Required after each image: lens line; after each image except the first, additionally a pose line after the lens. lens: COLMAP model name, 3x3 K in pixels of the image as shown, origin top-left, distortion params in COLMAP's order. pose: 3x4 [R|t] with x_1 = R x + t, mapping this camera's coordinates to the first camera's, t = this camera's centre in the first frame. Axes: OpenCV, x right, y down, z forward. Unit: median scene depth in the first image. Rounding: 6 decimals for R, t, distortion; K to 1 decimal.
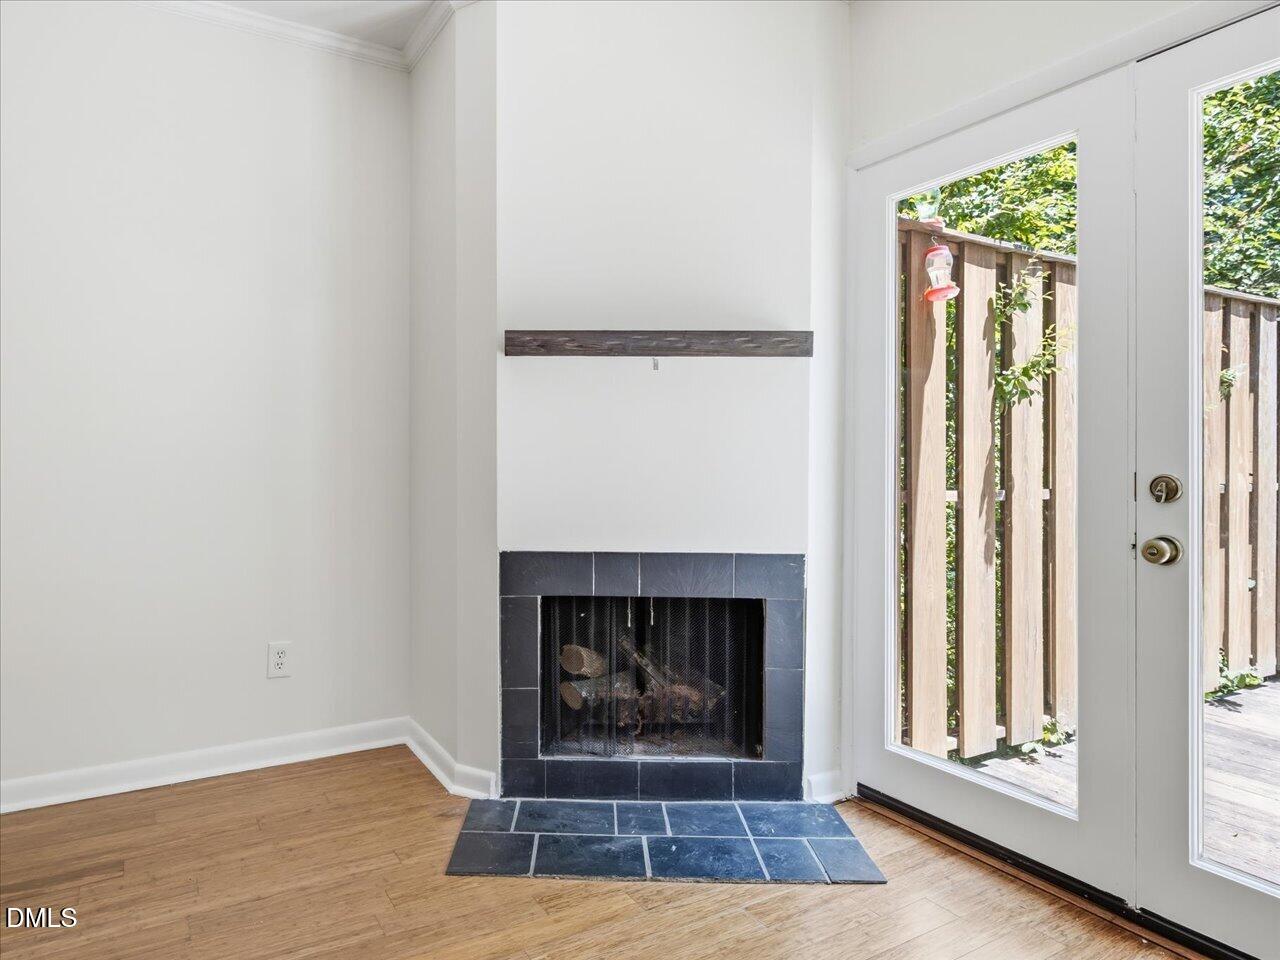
lens RADIAL K [[774.3, 0, 561.8], [0, 774.3, 465.2], [0, 0, 1]] dist [-0.000370, 0.000192]
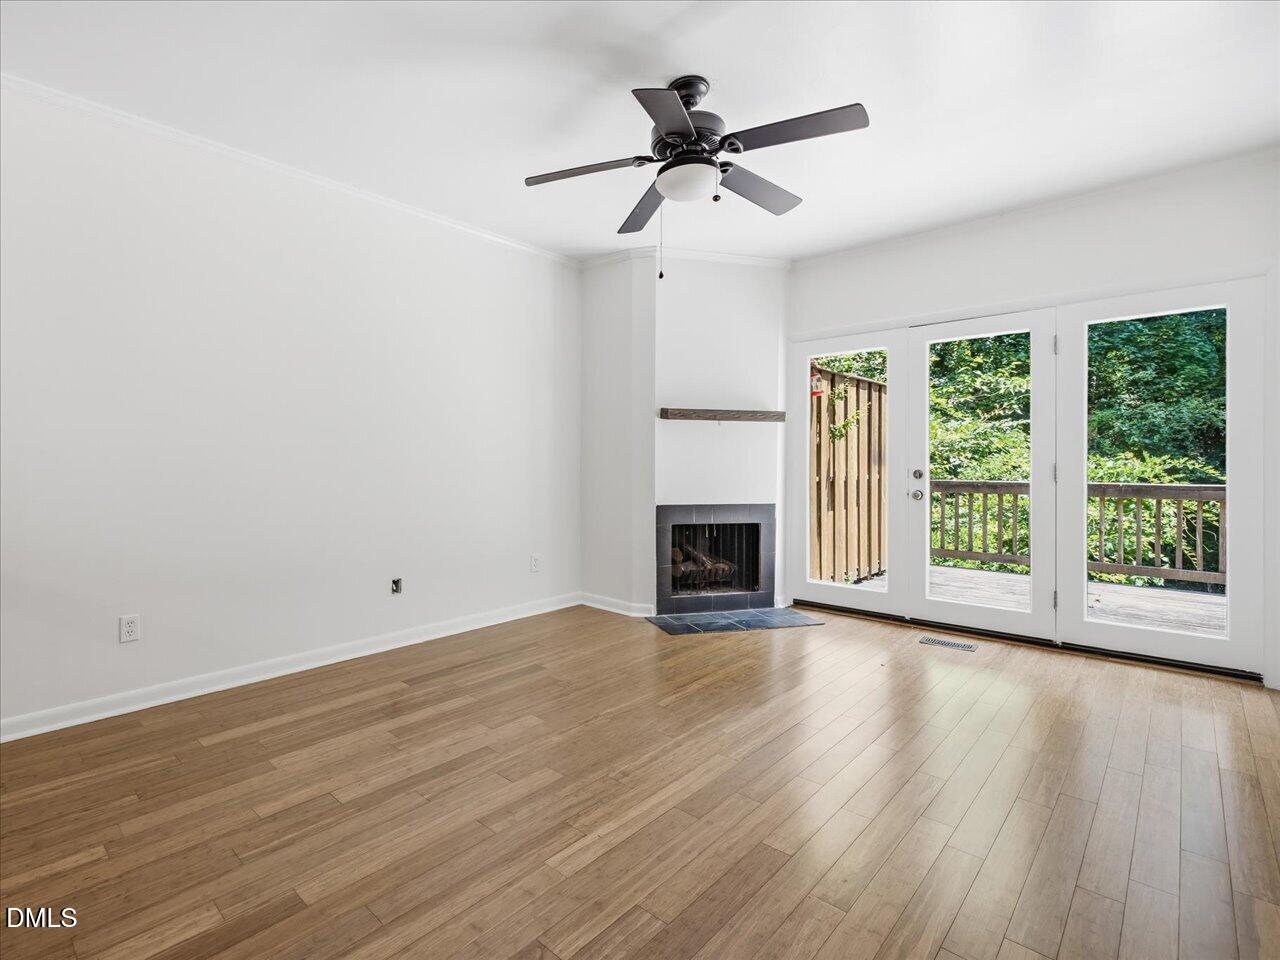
lens RADIAL K [[621.5, 0, 563.3], [0, 621.5, 461.1], [0, 0, 1]] dist [0.004335, 0.000772]
pose [[0.958715, -0.001124, 0.284366, -0.845309], [0.002110, 0.999993, -0.003163, -0.010823], [-0.284360, 0.003632, 0.958711, -0.641982]]
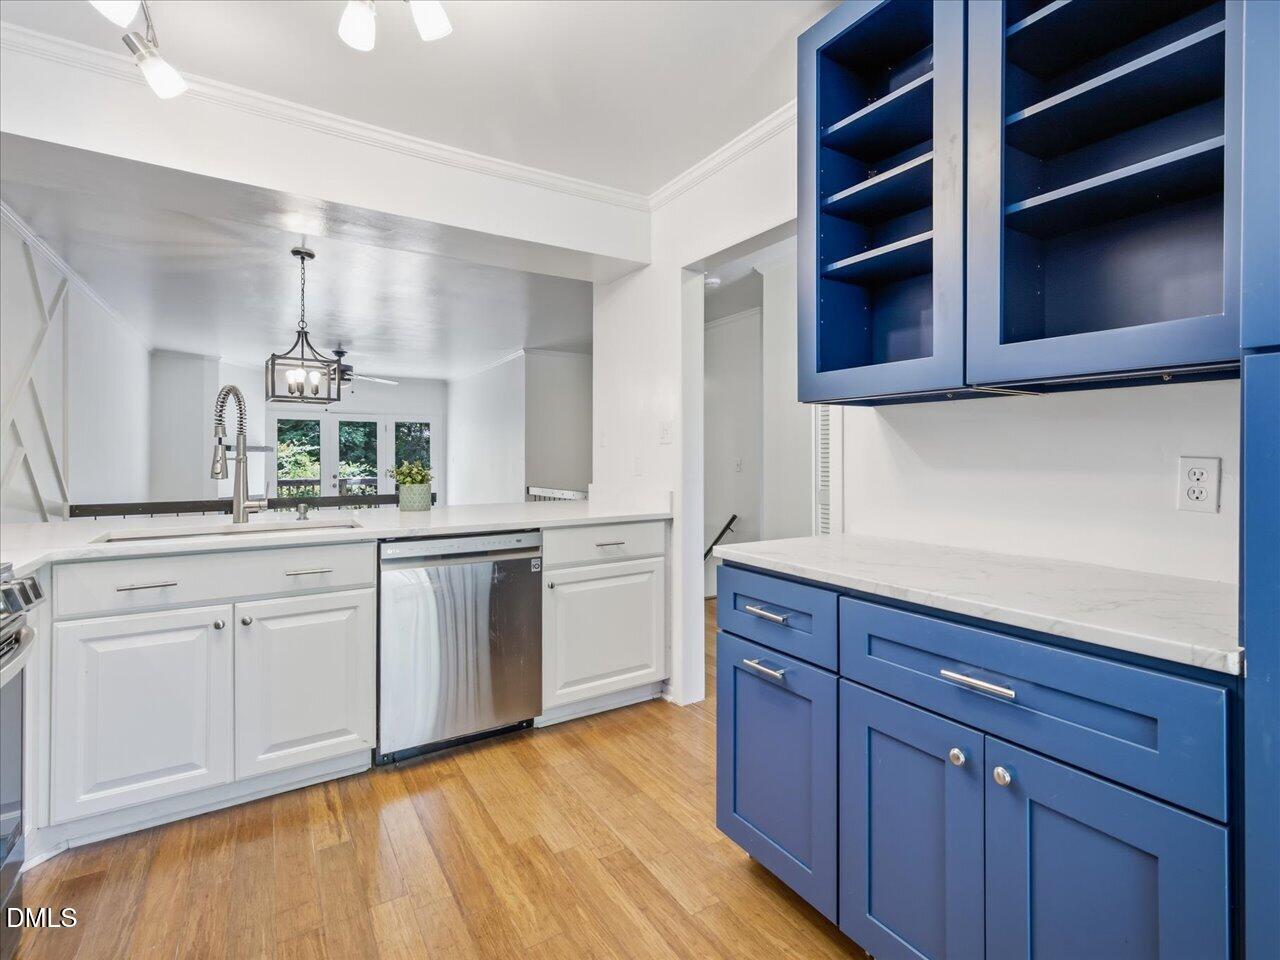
lens RADIAL K [[620.0, 0, 697.2], [0, 620.0, 455.0], [0, 0, 1]] dist [-0.003008, -0.000194]
pose [[-0.112806, 0.001738, 0.993616, -3.600548], [0.004728, 0.999988, -0.001212, -0.099433], [-0.993606, 0.004561, -0.112812, -1.133573]]
